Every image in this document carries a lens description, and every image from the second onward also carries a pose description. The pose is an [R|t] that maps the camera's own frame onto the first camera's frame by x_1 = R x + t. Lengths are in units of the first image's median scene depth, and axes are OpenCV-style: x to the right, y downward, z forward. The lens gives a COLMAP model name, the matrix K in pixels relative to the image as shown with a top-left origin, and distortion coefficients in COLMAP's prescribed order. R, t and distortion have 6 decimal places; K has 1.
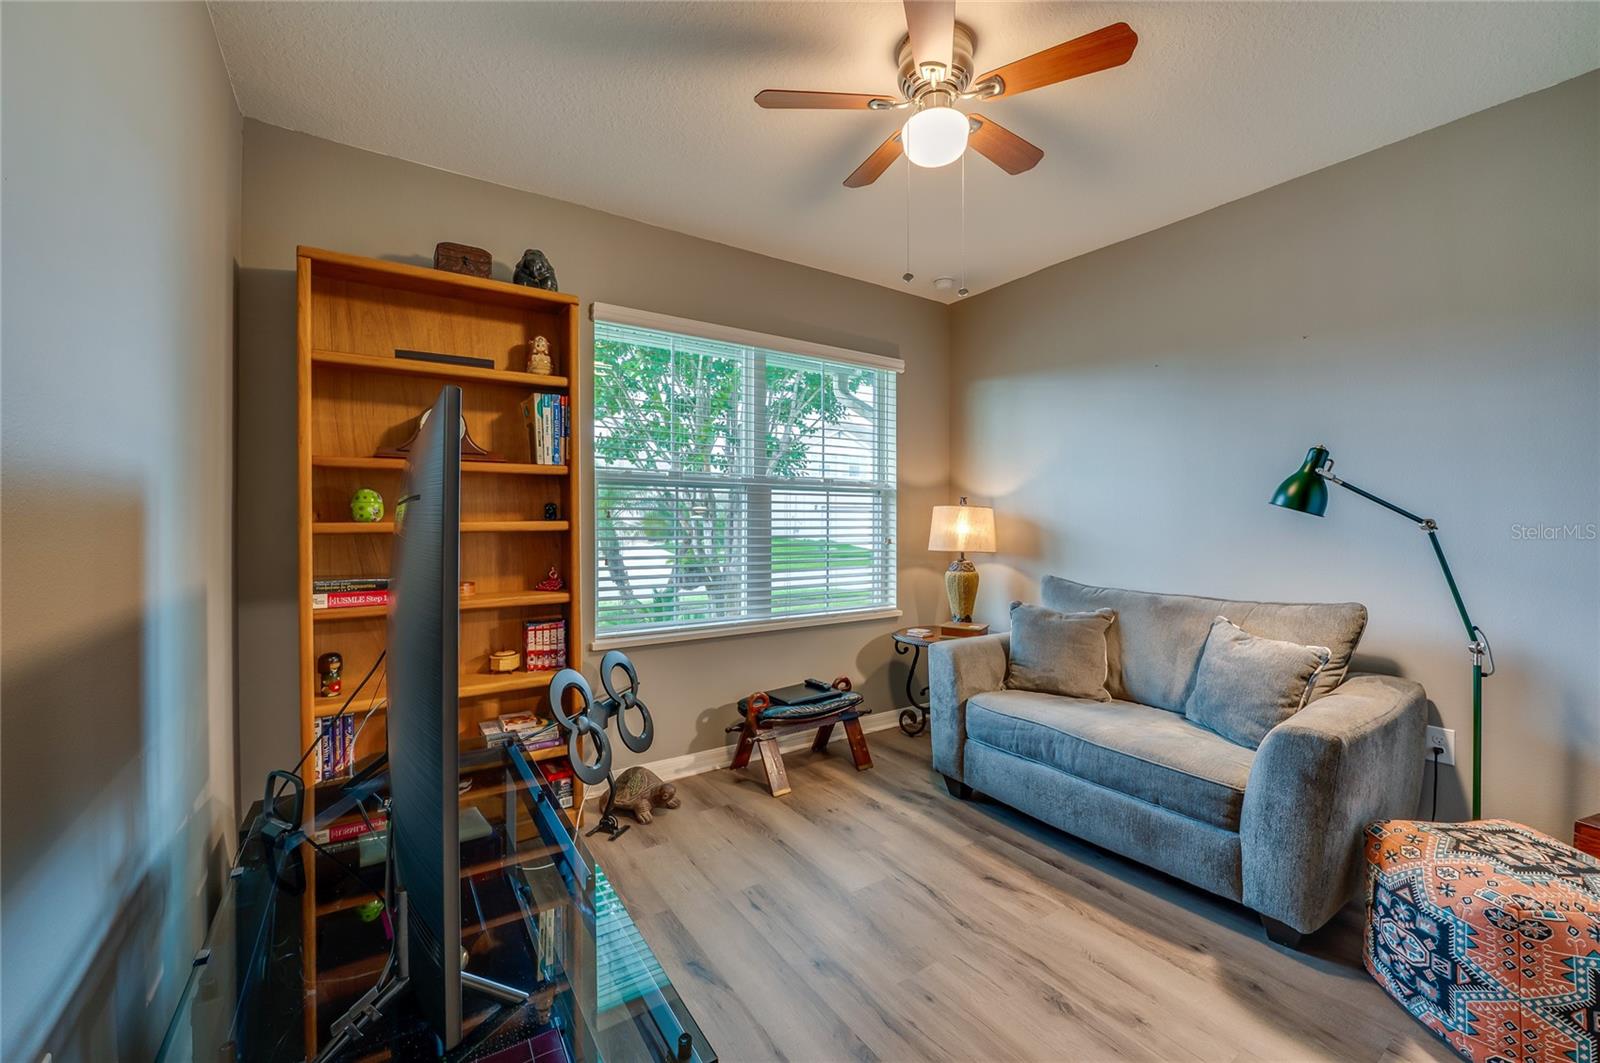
lens RADIAL K [[643.6, 0, 791.3], [0, 643.6, 524.1], [0, 0, 1]] dist [-0.015711, -0.000175]
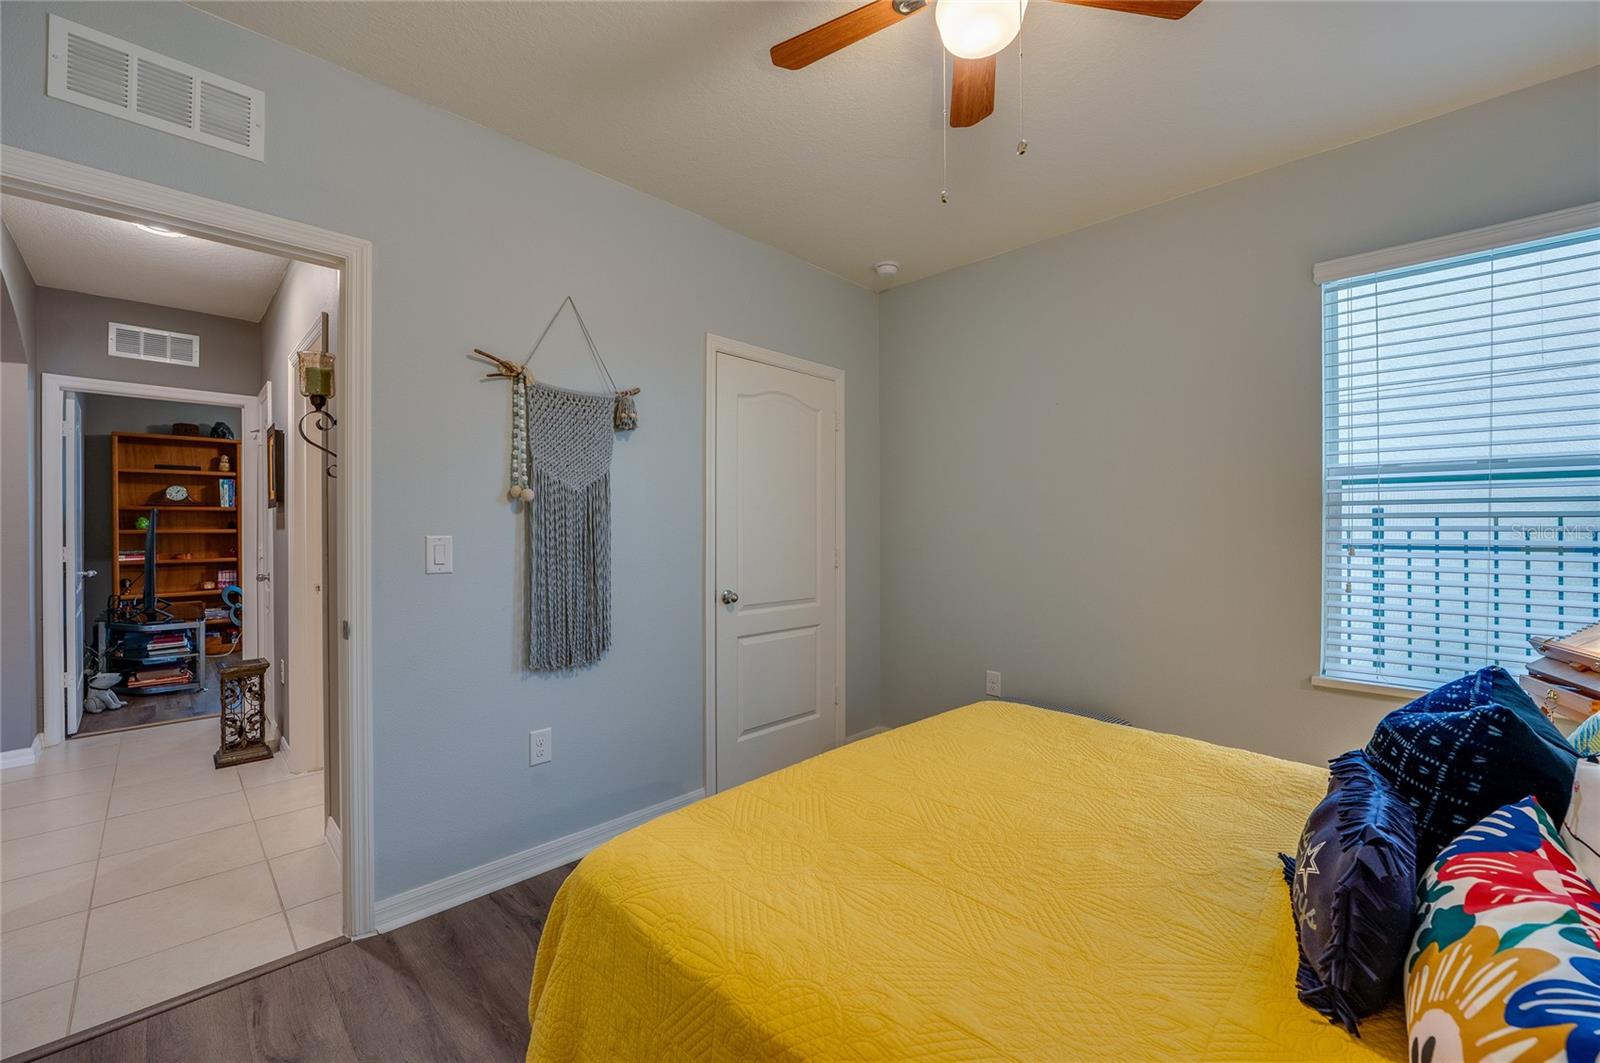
lens RADIAL K [[643.6, 0, 814.3], [0, 643.6, 528.9], [0, 0, 1]] dist [-0.015711, -0.000175]
pose [[0.975649, -0.002076, 0.219326, 1.360336], [0.002675, 0.999993, -0.002436, 0.005966], [-0.219319, 0.002964, 0.975649, -1.992573]]
